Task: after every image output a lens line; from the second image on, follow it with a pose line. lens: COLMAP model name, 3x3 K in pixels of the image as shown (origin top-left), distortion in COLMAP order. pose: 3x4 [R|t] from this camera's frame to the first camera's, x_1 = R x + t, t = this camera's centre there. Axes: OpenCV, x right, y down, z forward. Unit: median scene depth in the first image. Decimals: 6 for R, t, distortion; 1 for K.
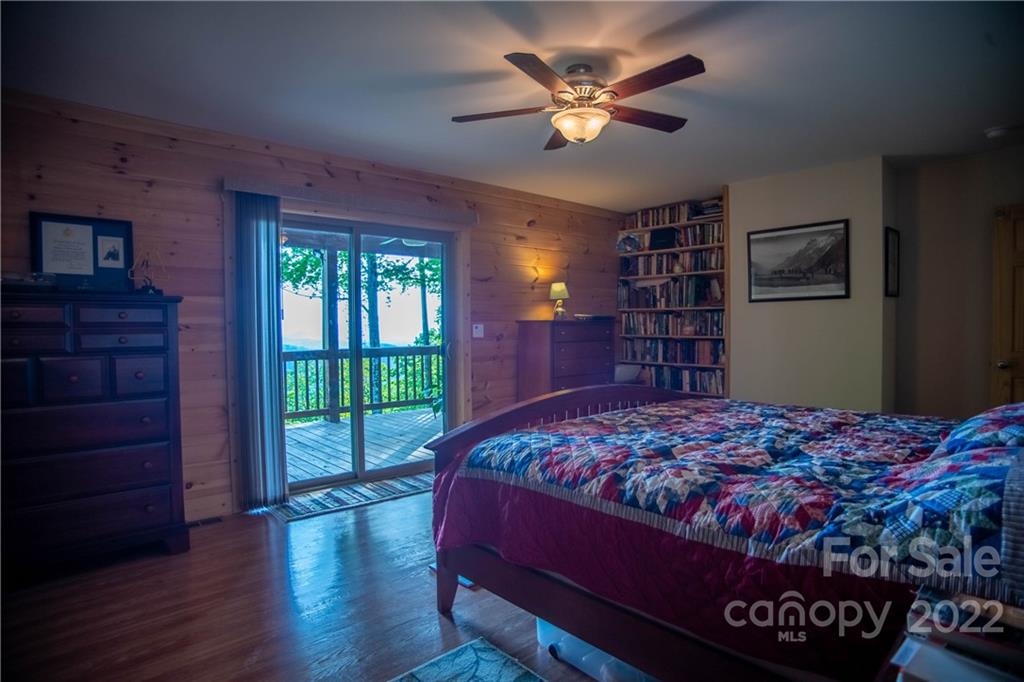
lens RADIAL K [[560.0, 0, 512.0], [0, 560.0, 341.0], [0, 0, 1]] dist [-0.126517, 0.076689]
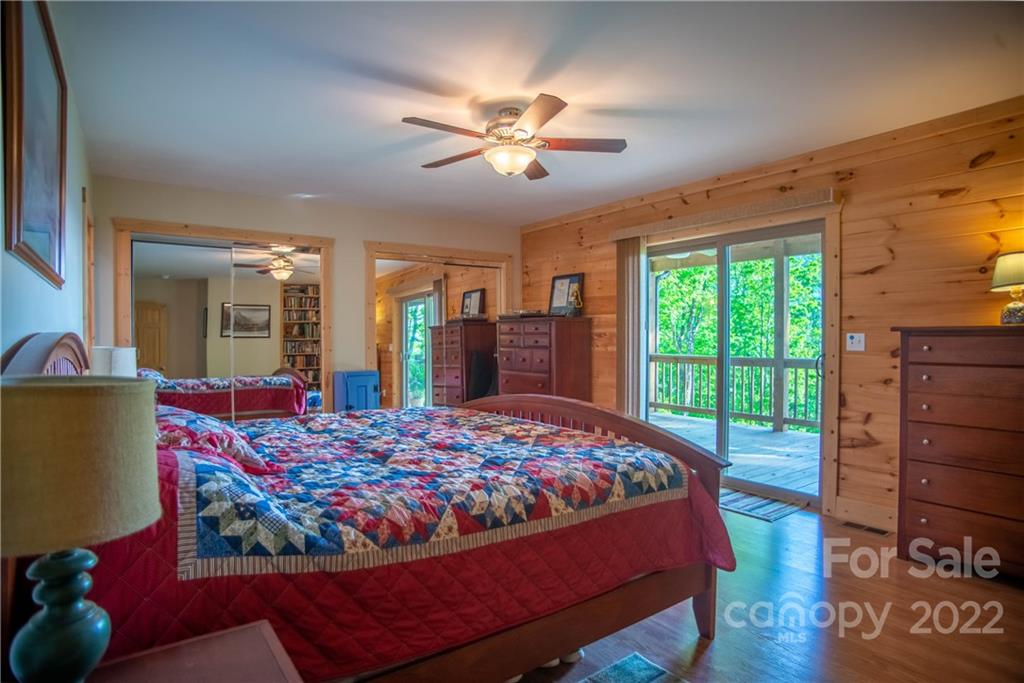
lens RADIAL K [[560.0, 0, 512.0], [0, 560.0, 341.5], [0, 0, 1]] dist [-0.126517, 0.076689]
pose [[-0.110321, 0.017890, -0.993735, 0.545116], [-0.023112, 0.999521, 0.020560, -0.017871], [0.993627, 0.025235, -0.109855, 0.490278]]
